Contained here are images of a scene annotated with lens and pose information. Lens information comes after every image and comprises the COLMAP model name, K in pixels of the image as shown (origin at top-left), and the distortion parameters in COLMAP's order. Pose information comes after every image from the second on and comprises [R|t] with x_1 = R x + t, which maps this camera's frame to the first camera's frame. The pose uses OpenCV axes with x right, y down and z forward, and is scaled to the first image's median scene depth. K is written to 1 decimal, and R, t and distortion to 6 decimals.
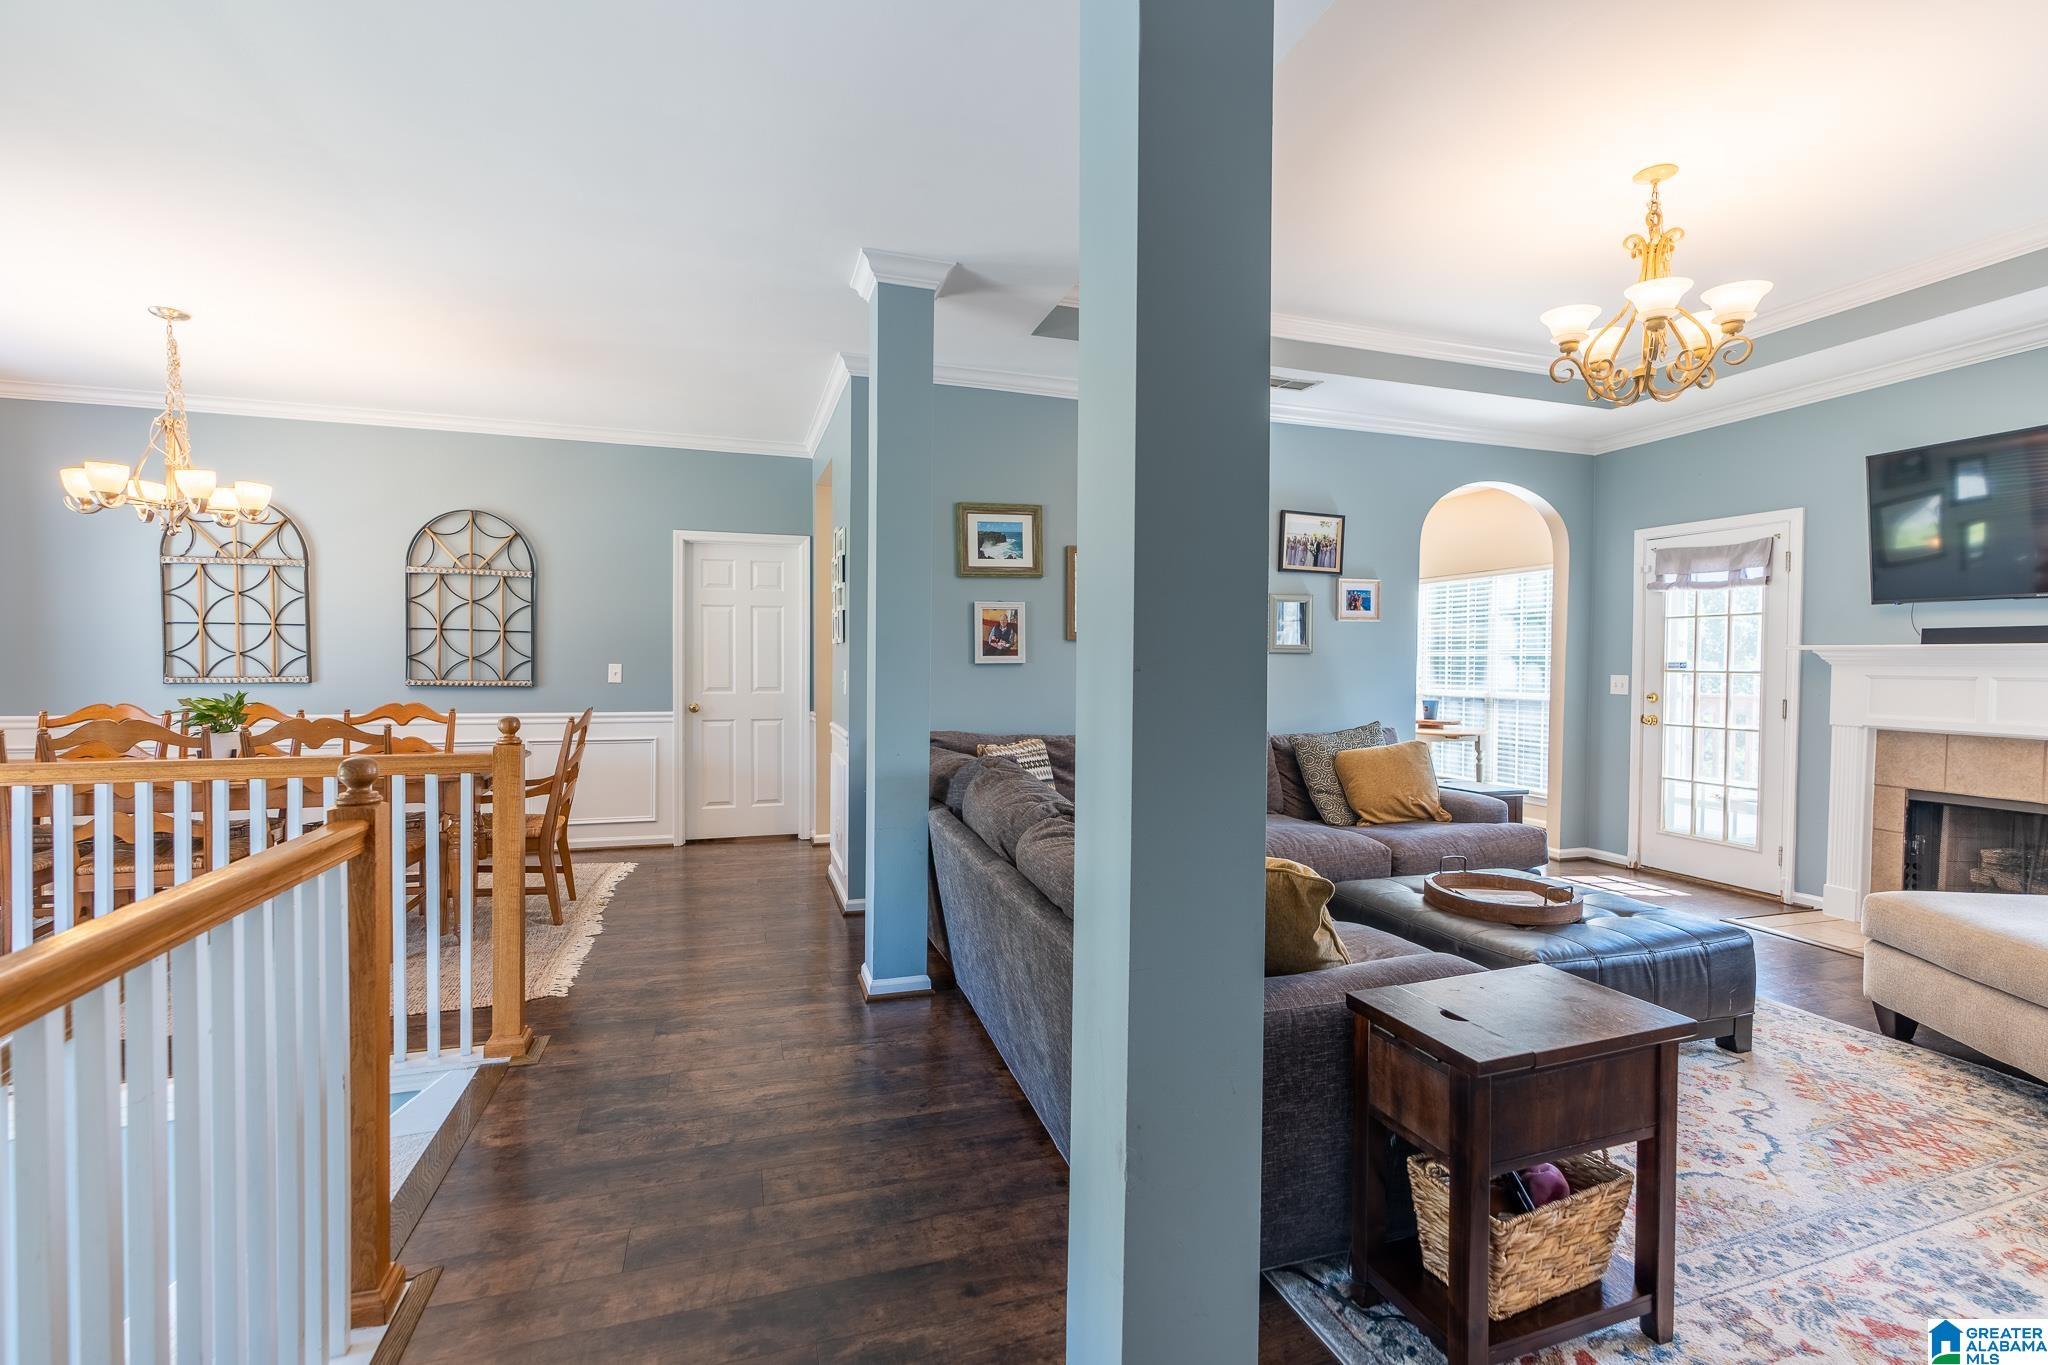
lens RADIAL K [[920.3, 0, 1024.3], [0, 920.3, 675.5], [0, 0, 1]] dist [-0.002870, 0.001933]
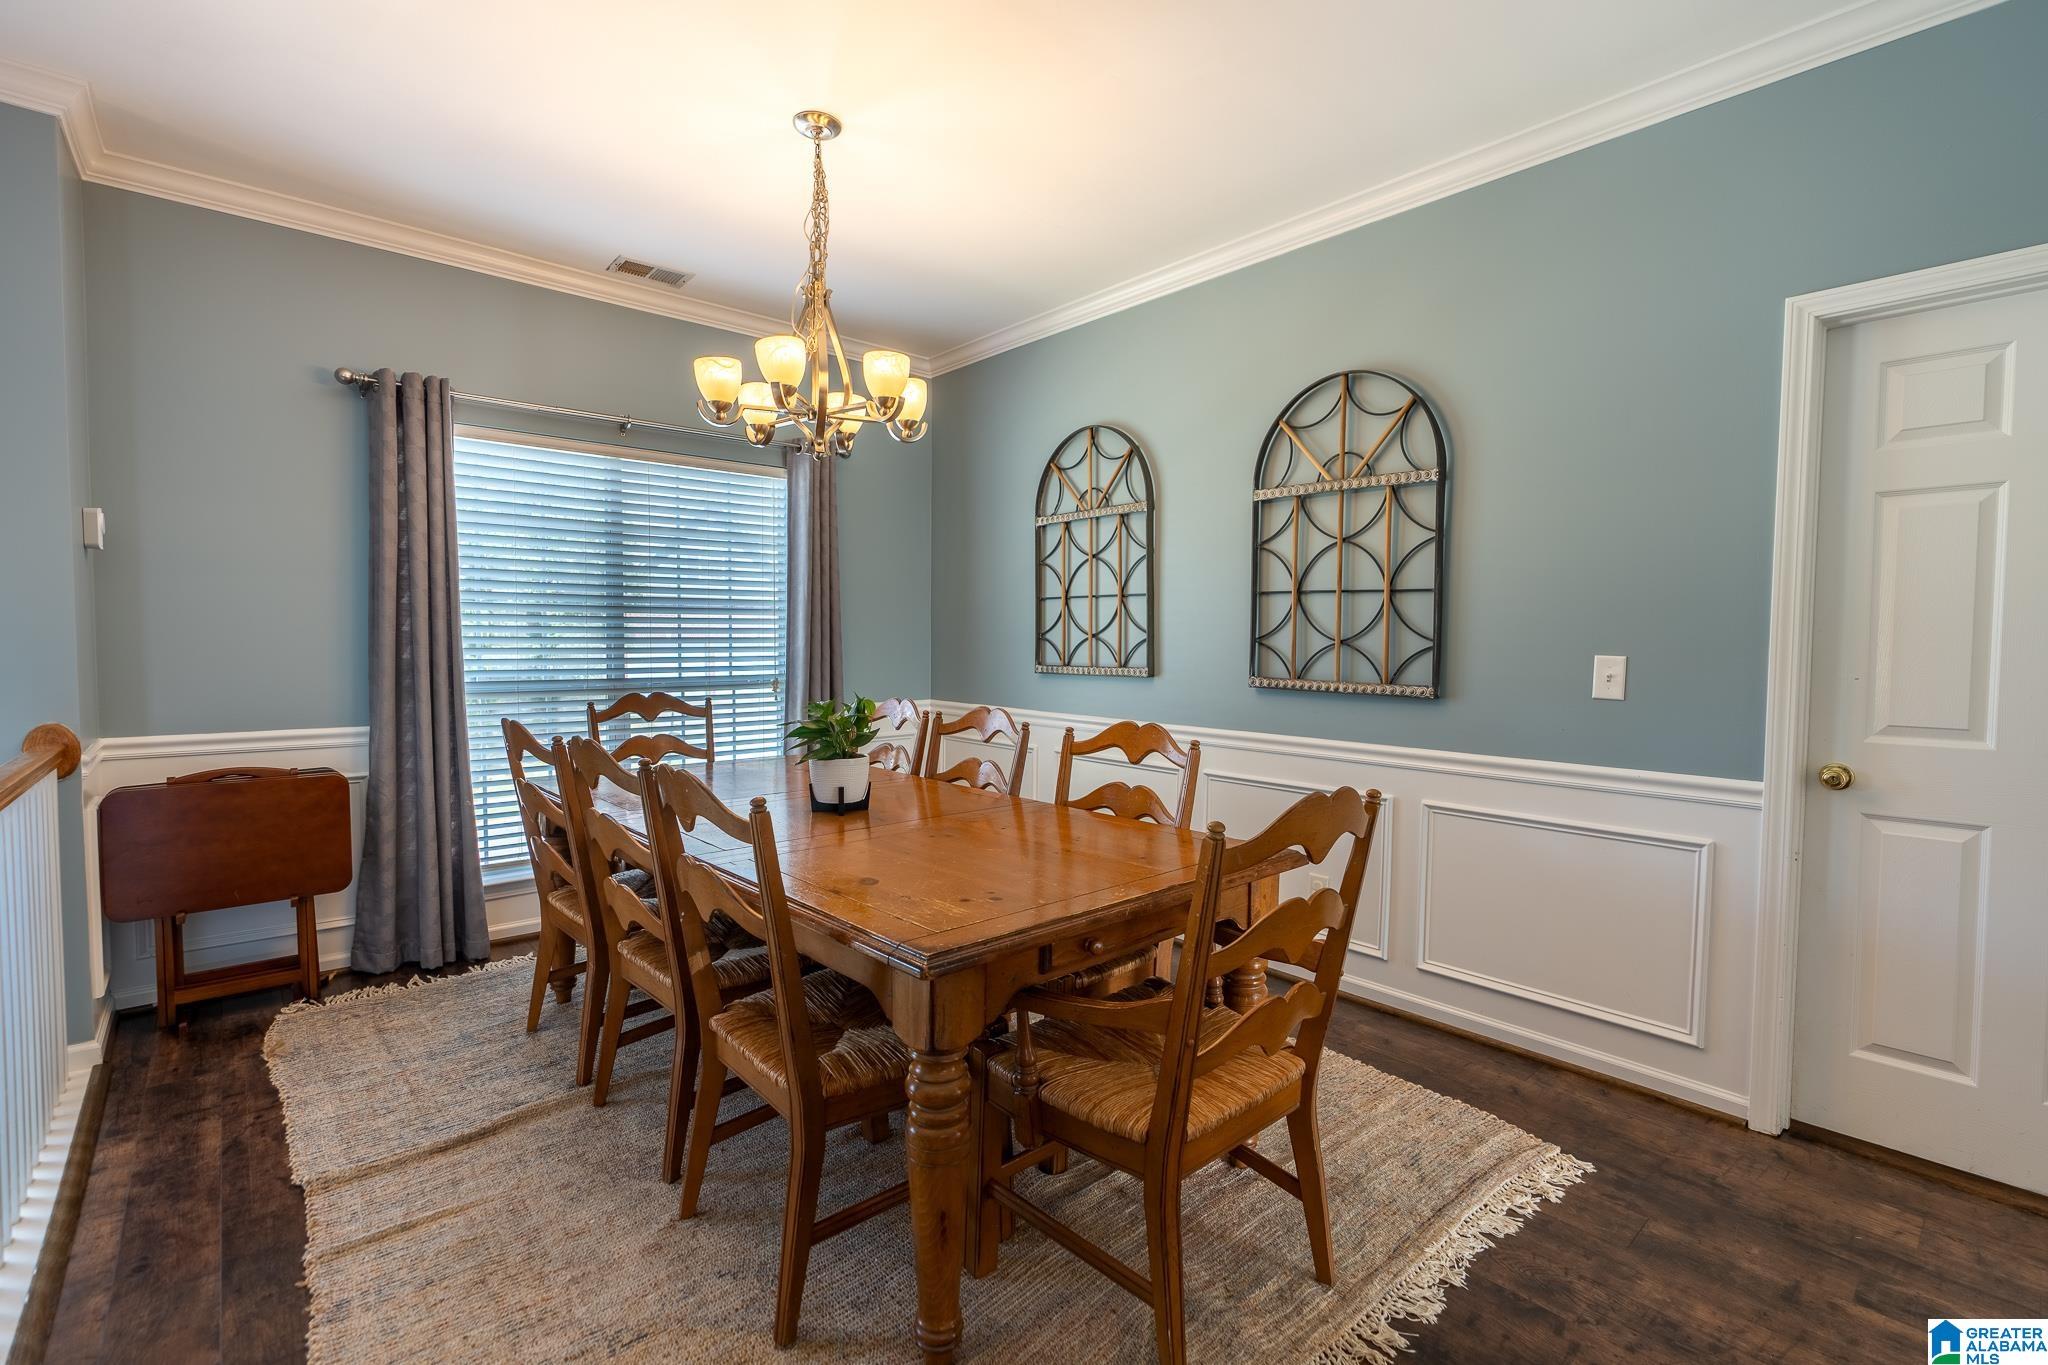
lens RADIAL K [[920.3, 0, 1023.8], [0, 920.3, 683.7], [0, 0, 1]] dist [-0.002870, 0.001933]
pose [[0.383270, 0.041140, -0.922720, -0.159347], [-0.020659, 0.999139, 0.035966, -0.009793], [0.923405, 0.005277, 0.383790, 0.610307]]
